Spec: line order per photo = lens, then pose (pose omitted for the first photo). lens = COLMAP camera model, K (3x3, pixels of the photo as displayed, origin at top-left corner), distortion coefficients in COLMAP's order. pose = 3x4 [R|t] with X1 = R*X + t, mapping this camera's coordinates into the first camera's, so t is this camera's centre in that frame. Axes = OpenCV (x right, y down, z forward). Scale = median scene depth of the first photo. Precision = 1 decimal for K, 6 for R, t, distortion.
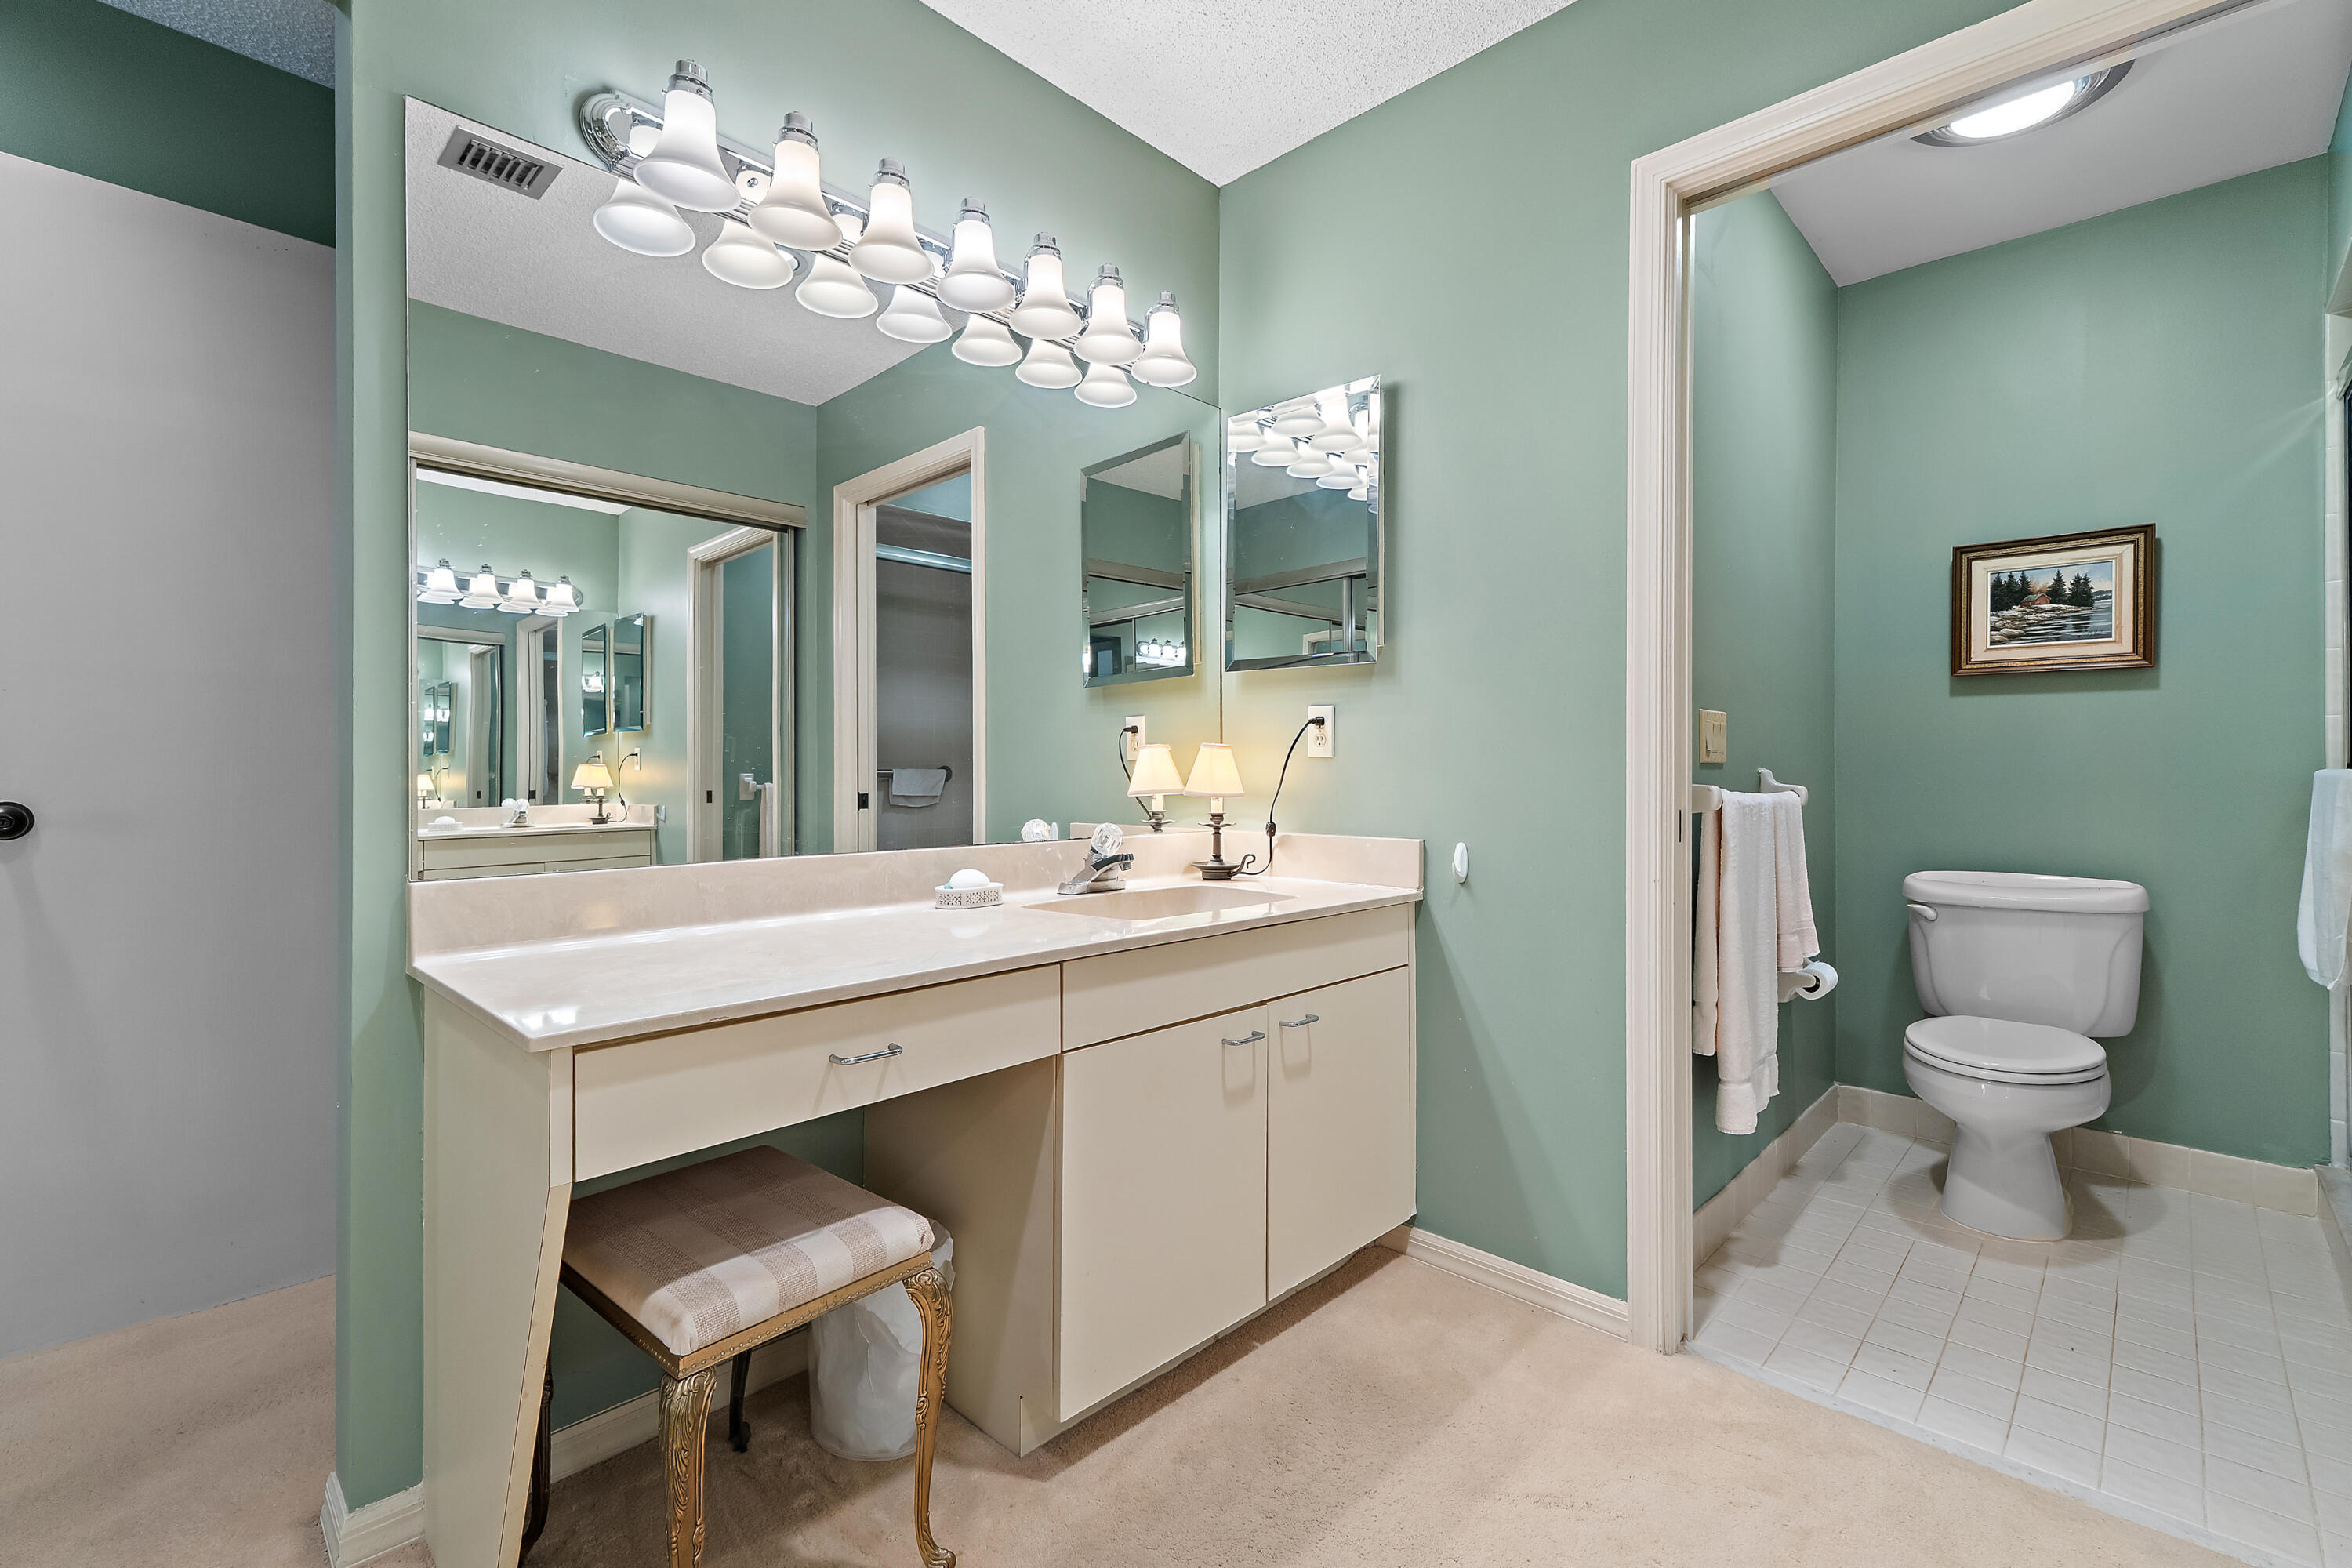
lens RADIAL K [[1004.3, 0, 1195.2], [0, 1004.3, 790.0], [0, 0, 1]] dist [0.003167, 0.000182]
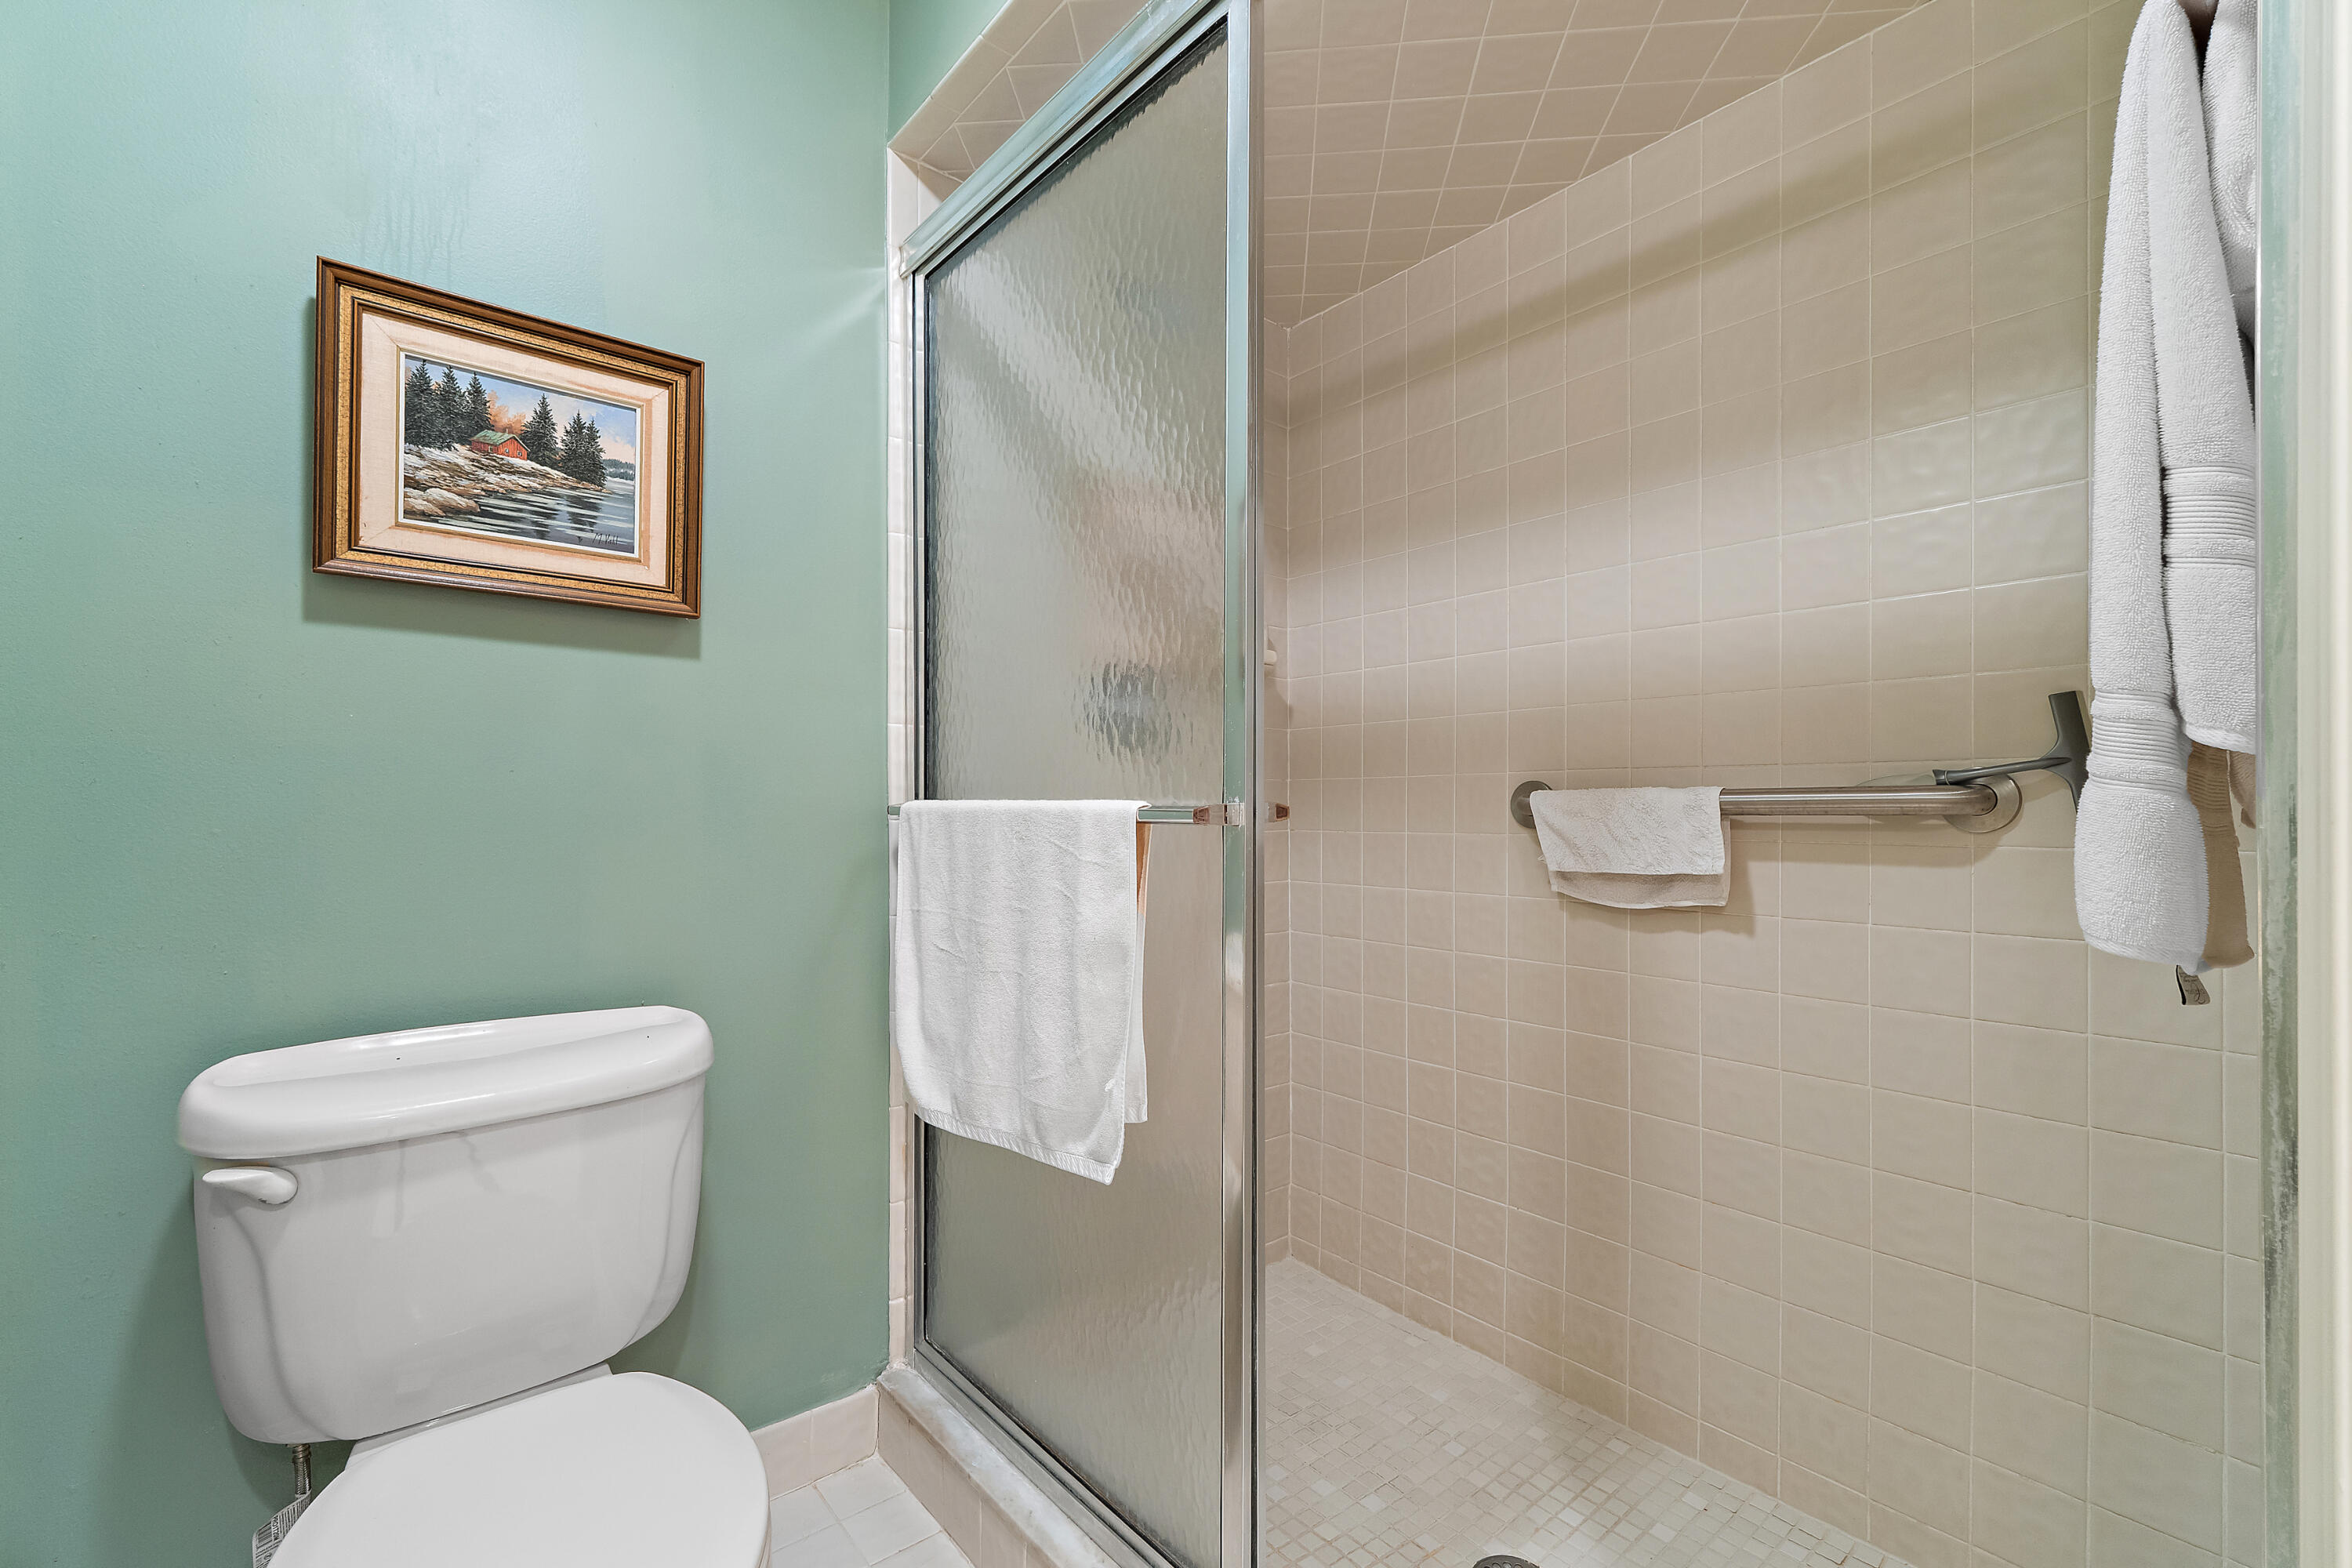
lens RADIAL K [[1004.3, 0, 1195.2], [0, 1004.3, 790.0], [0, 0, 1]] dist [0.003167, 0.000182]
pose [[0.088938, 0.011255, 0.995974, 0.395952], [0.007048, 0.999904, -0.011928, -0.016874], [-0.996012, 0.008081, 0.088850, 0.639118]]
